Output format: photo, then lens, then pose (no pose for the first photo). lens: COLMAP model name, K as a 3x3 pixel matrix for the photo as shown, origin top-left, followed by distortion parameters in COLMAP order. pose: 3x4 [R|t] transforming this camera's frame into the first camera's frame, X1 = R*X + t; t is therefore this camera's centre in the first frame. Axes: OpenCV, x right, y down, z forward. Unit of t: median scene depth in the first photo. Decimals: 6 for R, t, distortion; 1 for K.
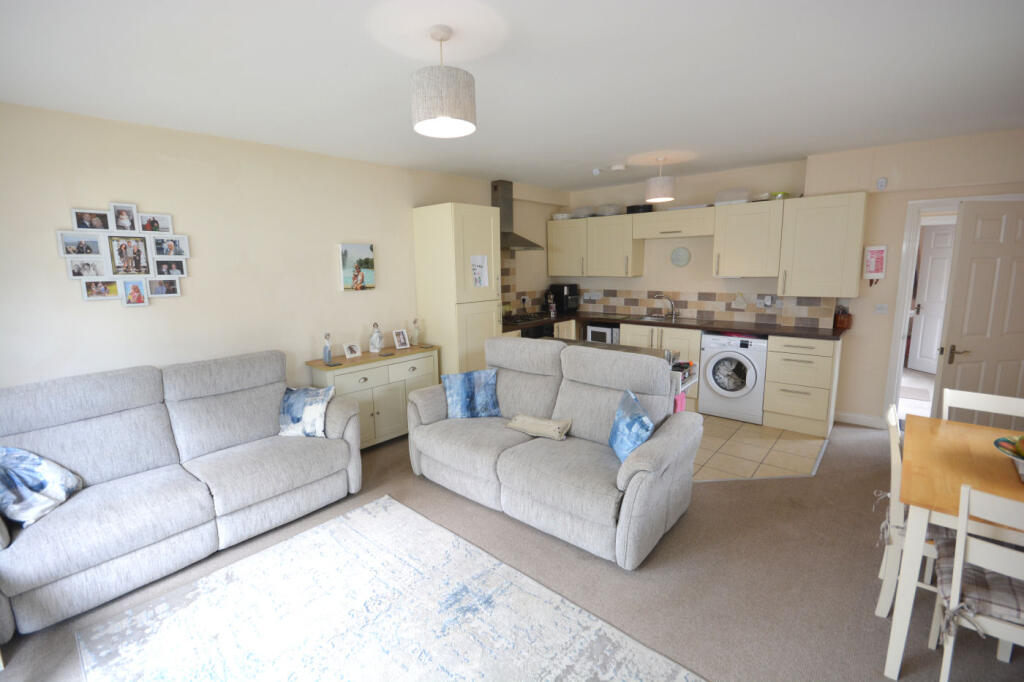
lens RADIAL K [[453.5, 0, 515.7], [0, 453.5, 336.4], [0, 0, 1]] dist [0.000241, 0.000213]
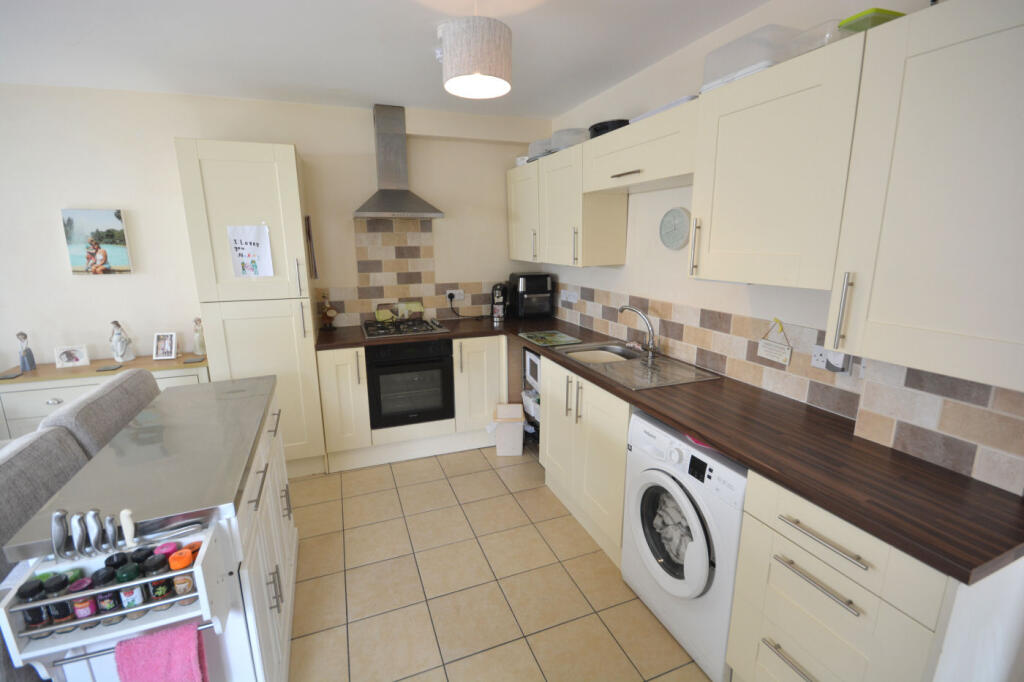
lens RADIAL K [[453.5, 0, 509.9], [0, 453.5, 341.9], [0, 0, 1]] dist [0.000241, 0.000213]
pose [[0.879366, 0.116252, -0.461738, 0.468446], [-0.084685, 0.992461, 0.088593, -0.092713], [0.468556, -0.038804, 0.882581, 0.537527]]
